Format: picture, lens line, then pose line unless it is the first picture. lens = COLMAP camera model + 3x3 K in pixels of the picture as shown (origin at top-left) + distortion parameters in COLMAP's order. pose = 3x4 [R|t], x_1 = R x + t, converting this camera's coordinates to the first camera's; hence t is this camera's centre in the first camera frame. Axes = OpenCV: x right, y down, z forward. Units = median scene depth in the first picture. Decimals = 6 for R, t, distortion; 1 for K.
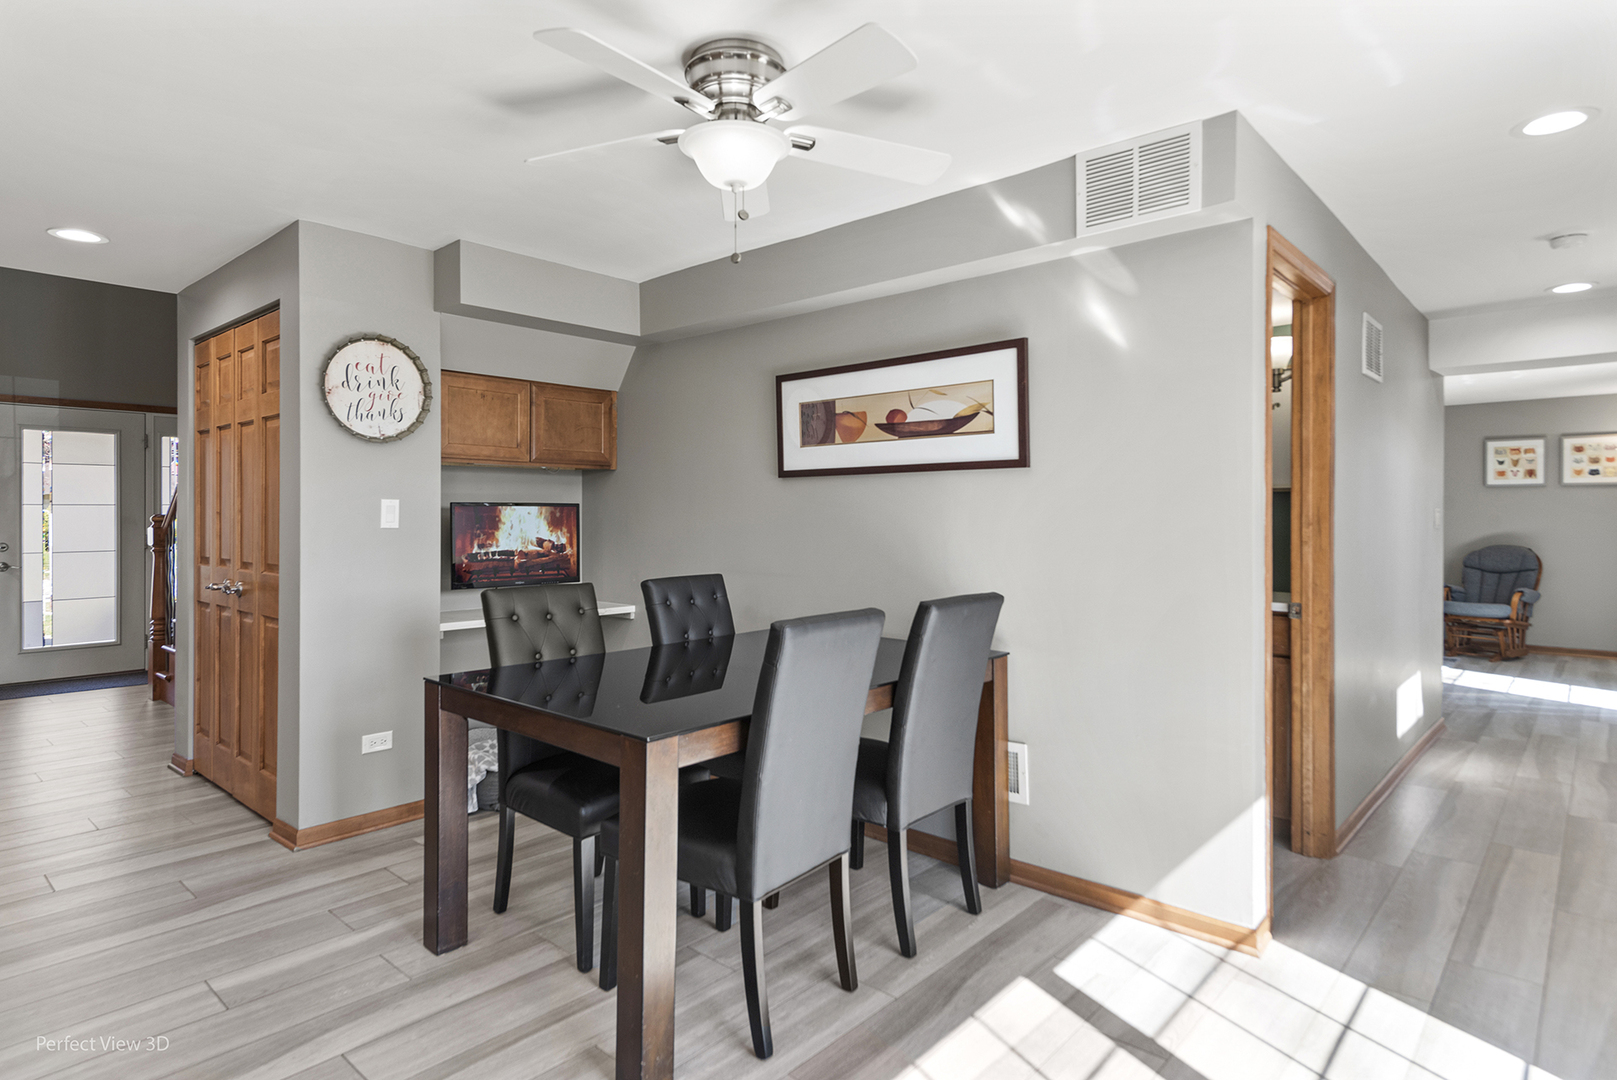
lens RADIAL K [[889.1, 0, 799.0], [0, 889.1, 520.5], [0, 0, 1]] dist [0.022467, -0.003374]
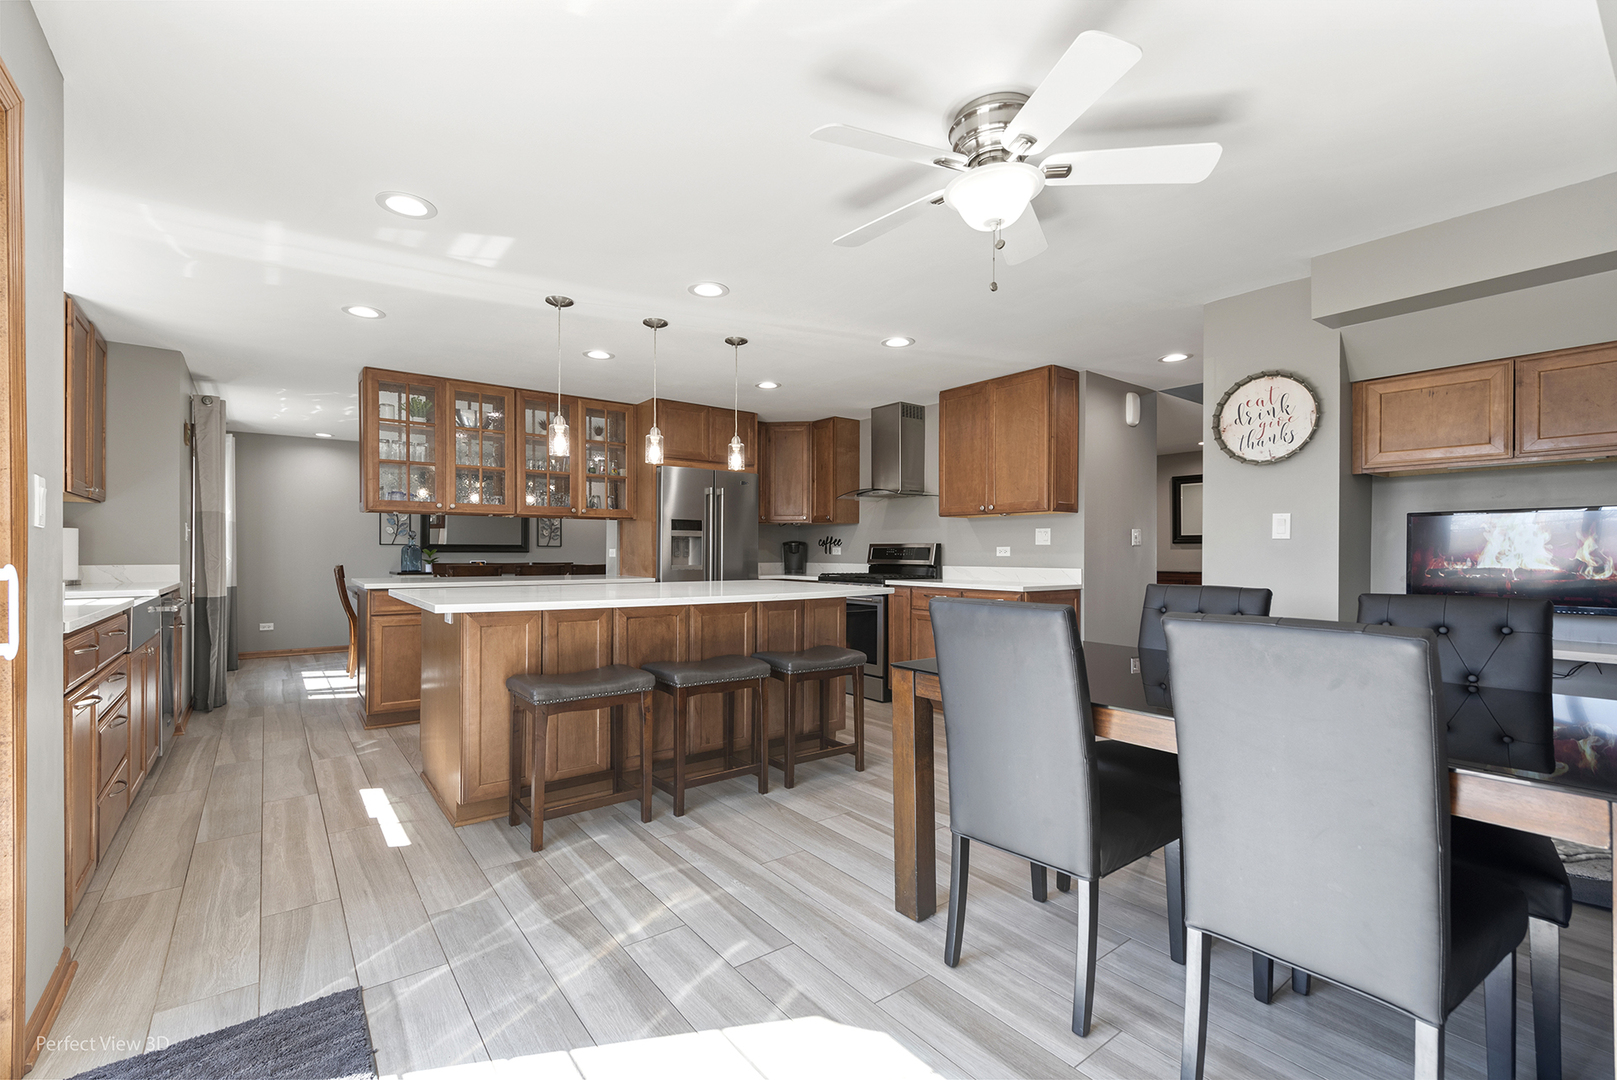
lens RADIAL K [[734.9, 0, 808.3], [0, 734.9, 550.1], [0, 0, 1]] dist [0.006011, 0.000299]
pose [[-0.203099, -0.006182, -0.979139, 0.582378], [-0.011495, 0.999926, -0.003928, 0.033747], [0.979091, 0.010457, -0.203155, 0.615624]]
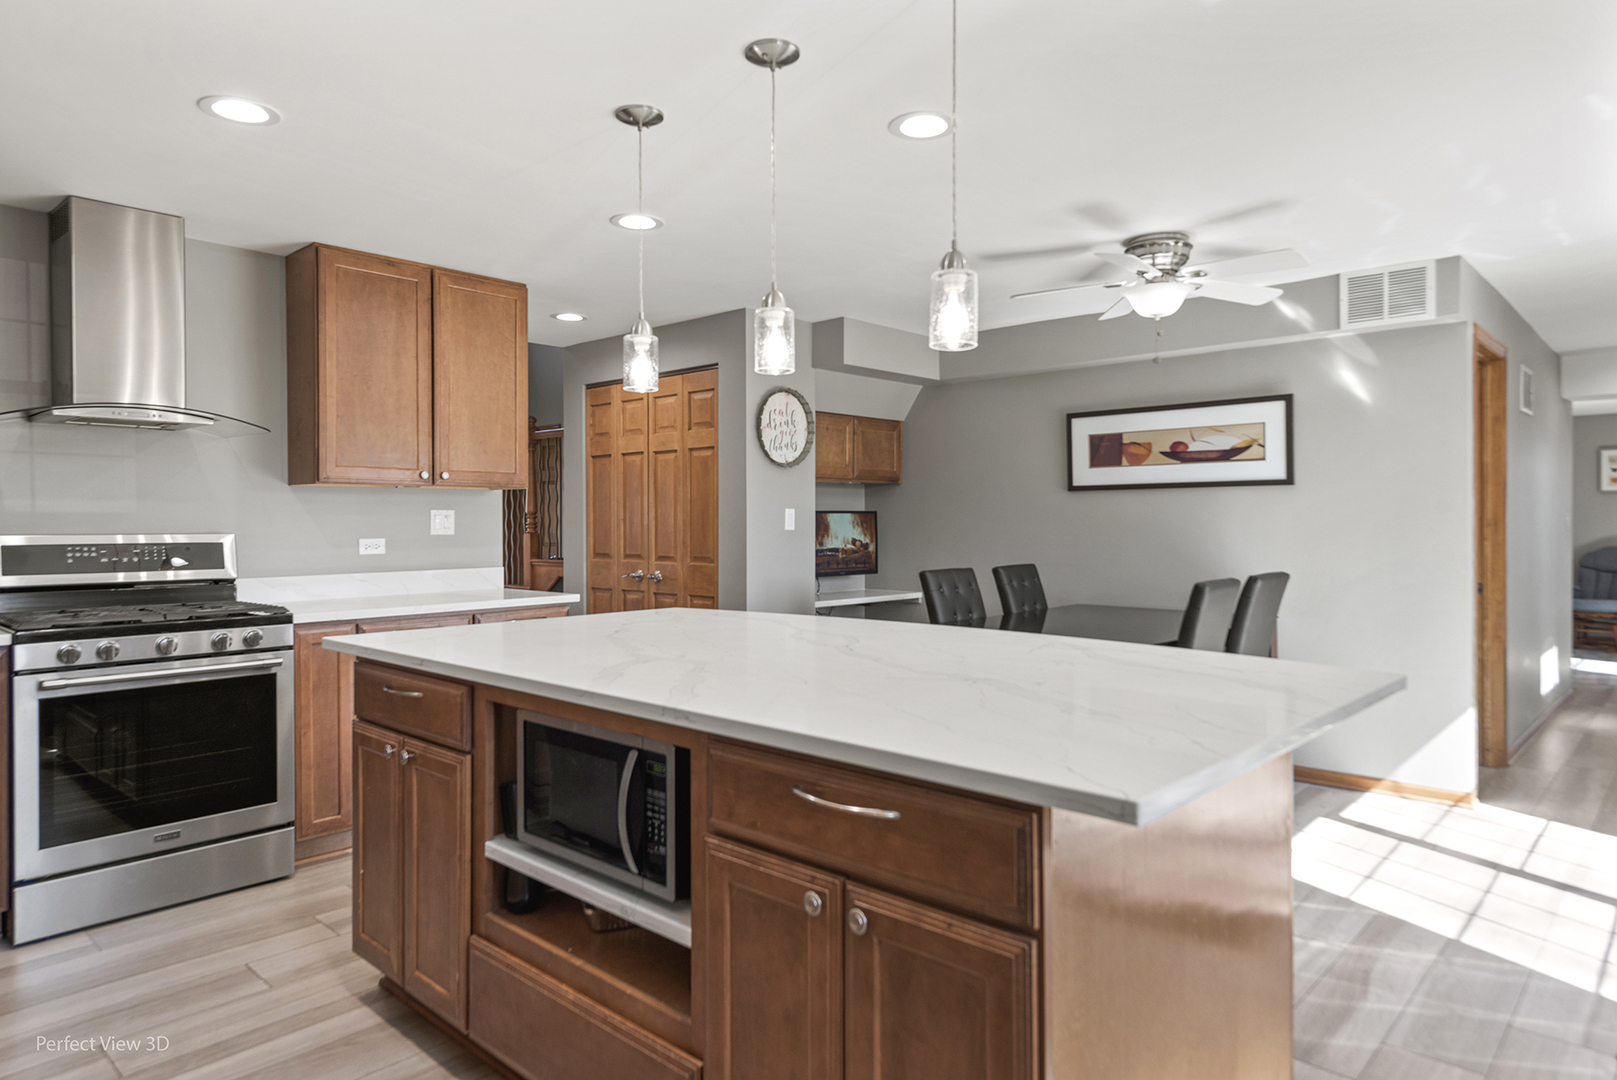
lens RADIAL K [[974.8, 0, 805.4], [0, 974.8, 527.7], [0, 0, 1]] dist [0.015059, -0.002767]
pose [[0.999829, -0.002953, -0.018236, -0.414534], [0.002952, 0.999996, -0.000078, 0.005119], [0.018236, 0.000024, 0.999834, -0.481899]]
